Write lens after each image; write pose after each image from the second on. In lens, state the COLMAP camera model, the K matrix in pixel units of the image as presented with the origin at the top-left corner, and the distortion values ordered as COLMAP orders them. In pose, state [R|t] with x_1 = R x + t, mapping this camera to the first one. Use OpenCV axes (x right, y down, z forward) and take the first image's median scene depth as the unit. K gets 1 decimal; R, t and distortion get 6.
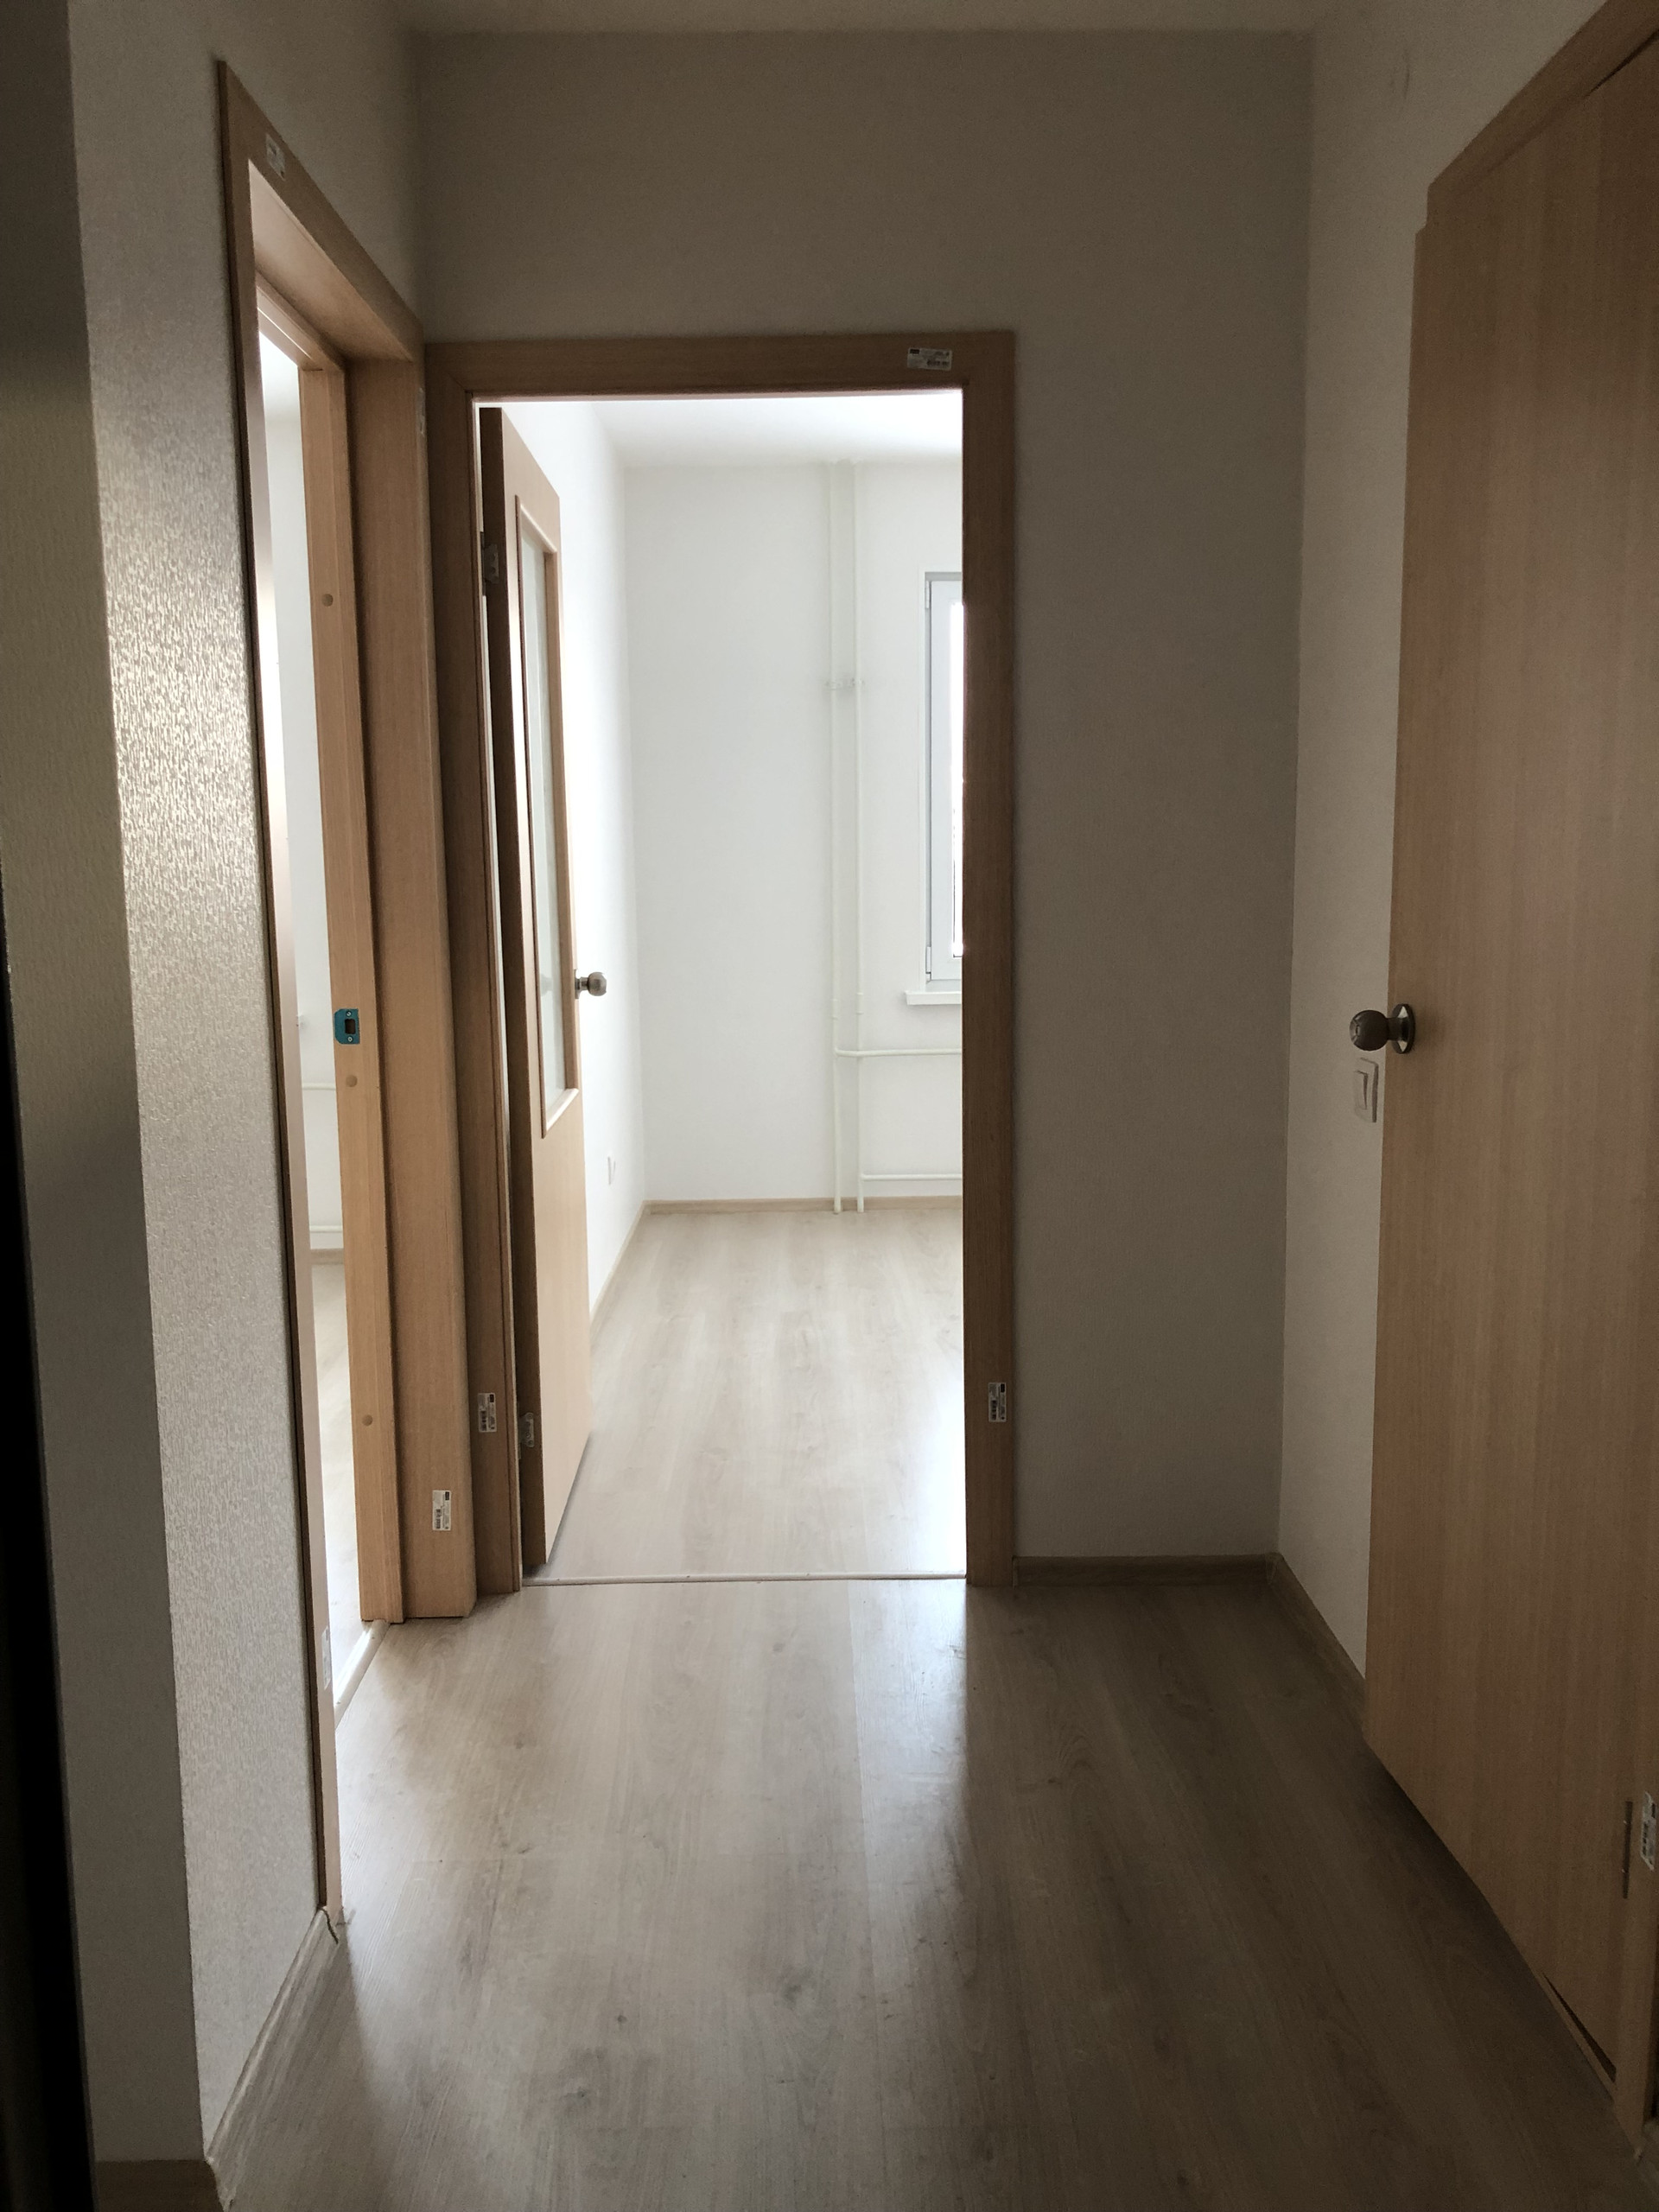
lens RADIAL K [[1819.5, 0, 829.5], [0, 1819.5, 1106.0], [0, 0, 1]] dist [0.049514, -0.054437]
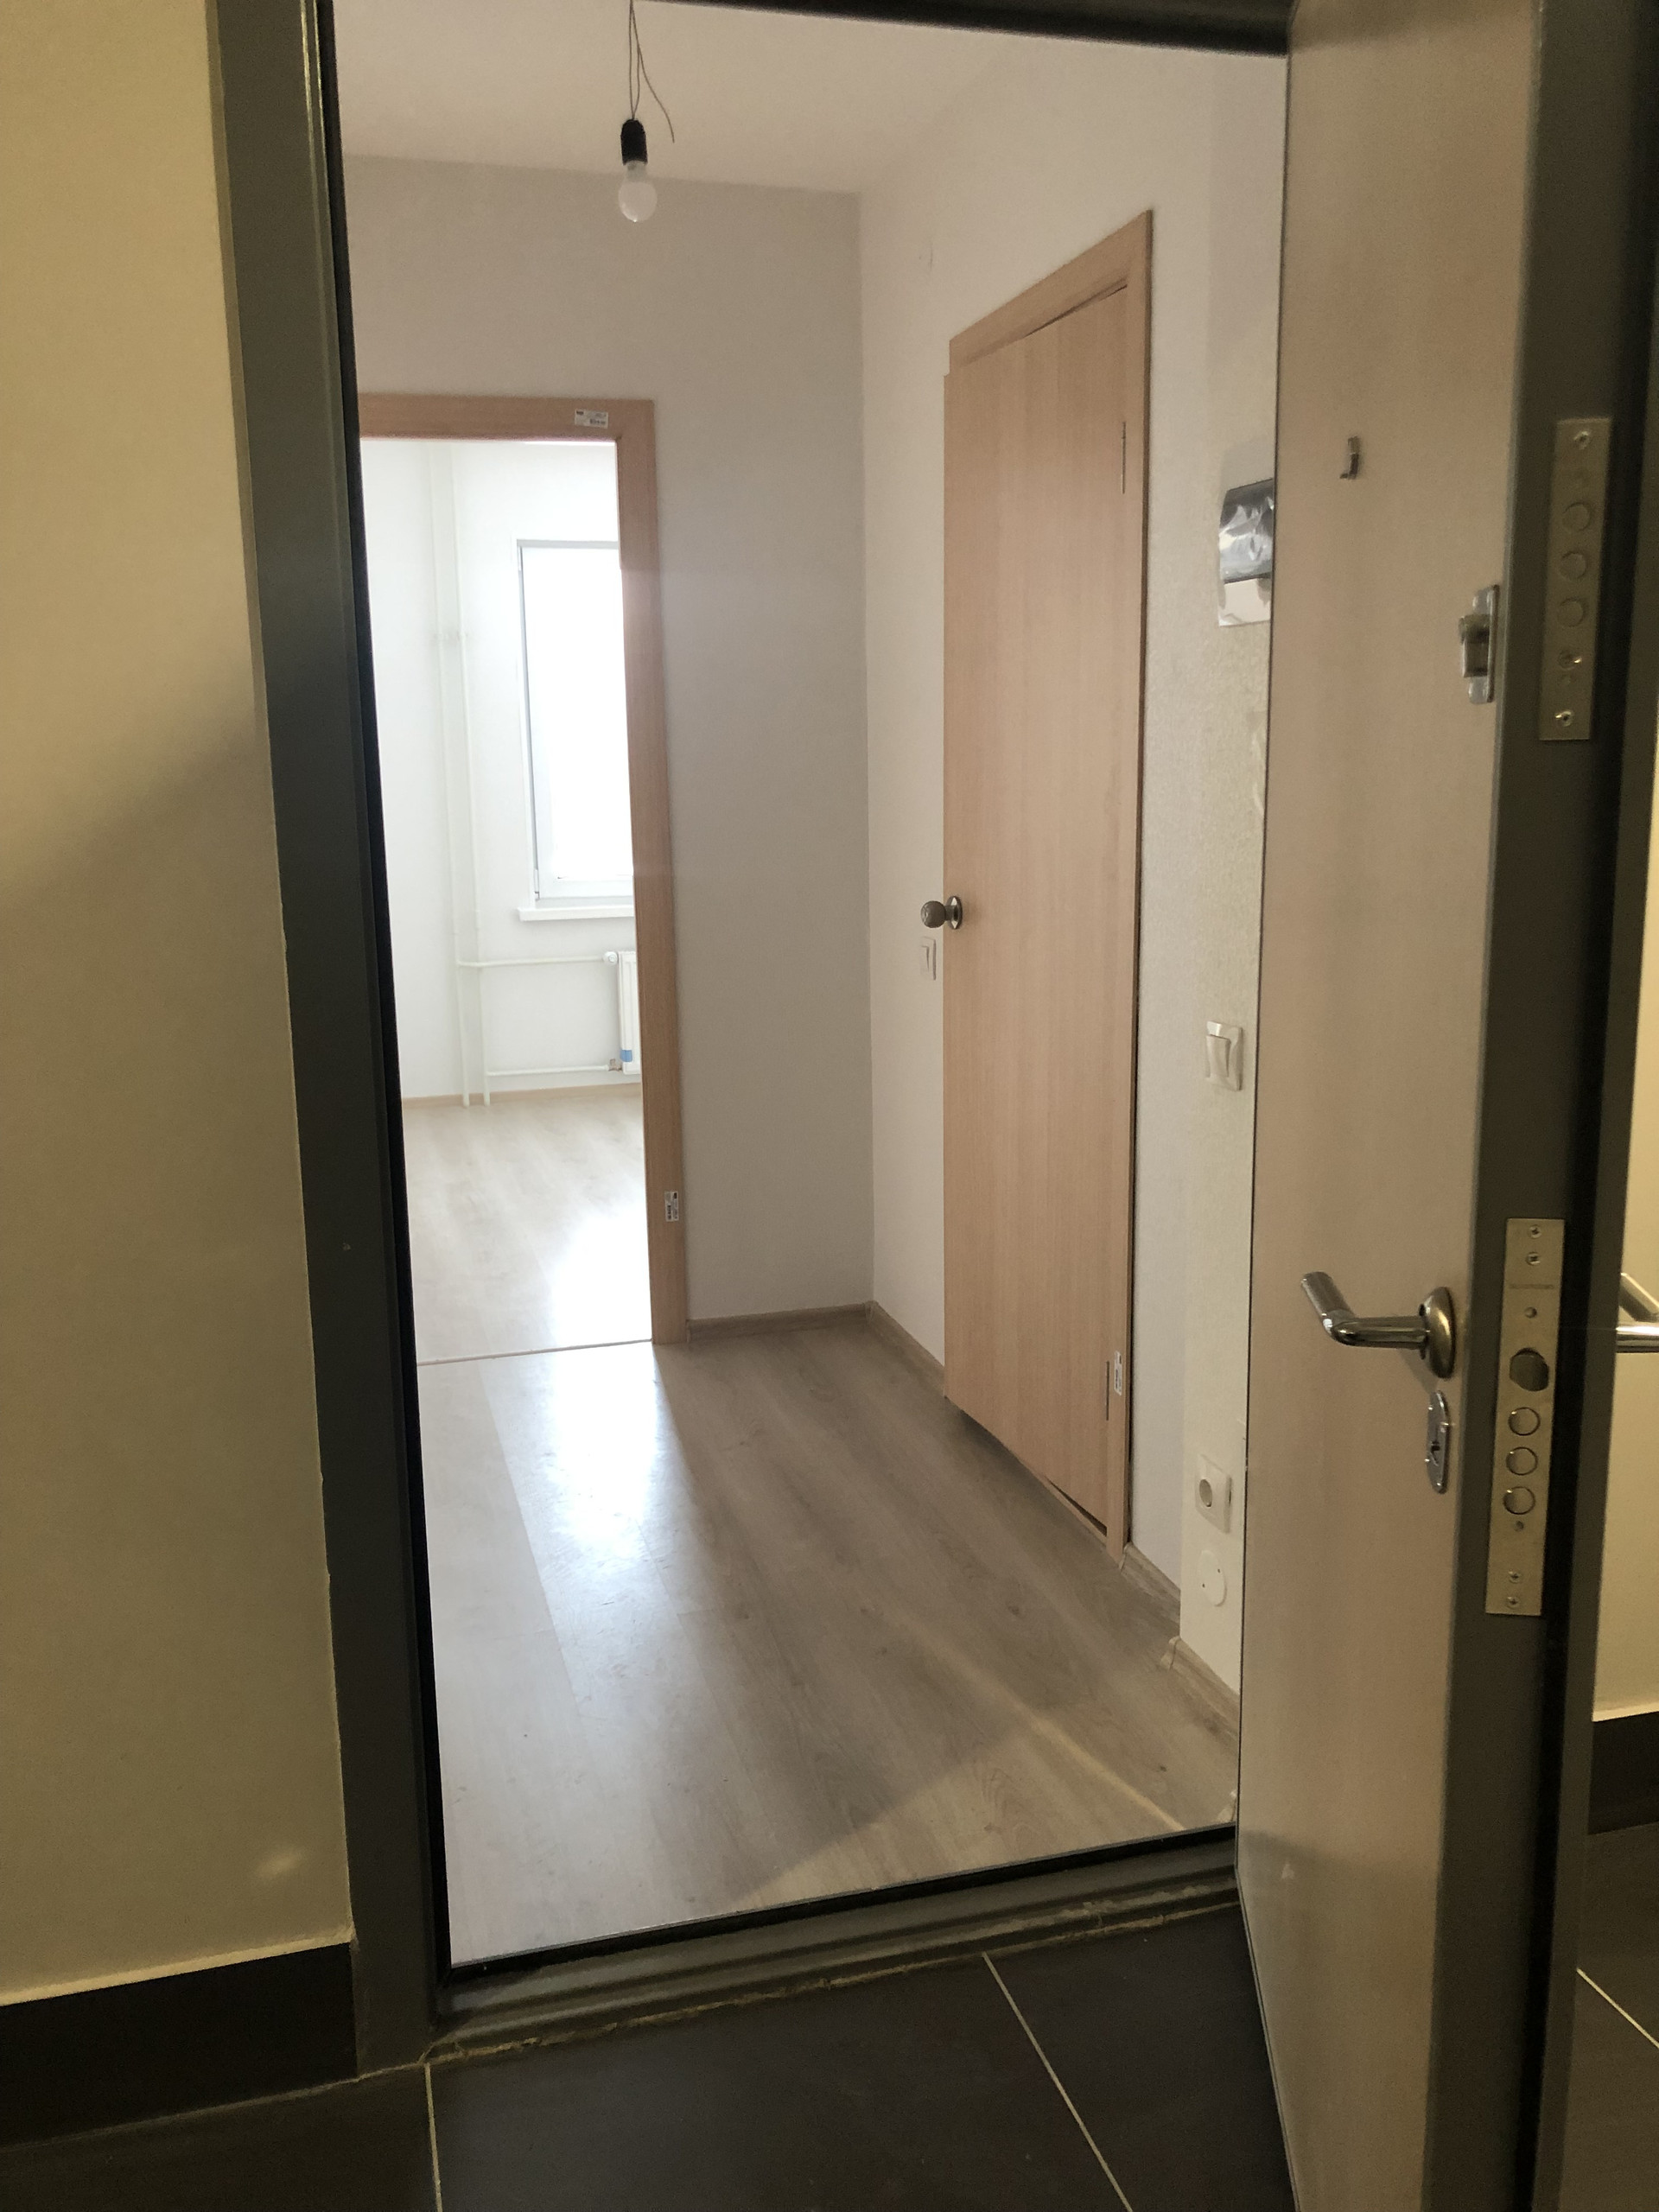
lens RADIAL K [[1819.5, 0, 829.5], [0, 1819.5, 1106.0], [0, 0, 1]] dist [0.049514, -0.054437]
pose [[0.966158, -0.052754, 0.252498, -0.140180], [0.042952, 0.998100, 0.044179, 0.038112], [-0.254348, -0.031838, 0.966588, -0.343469]]
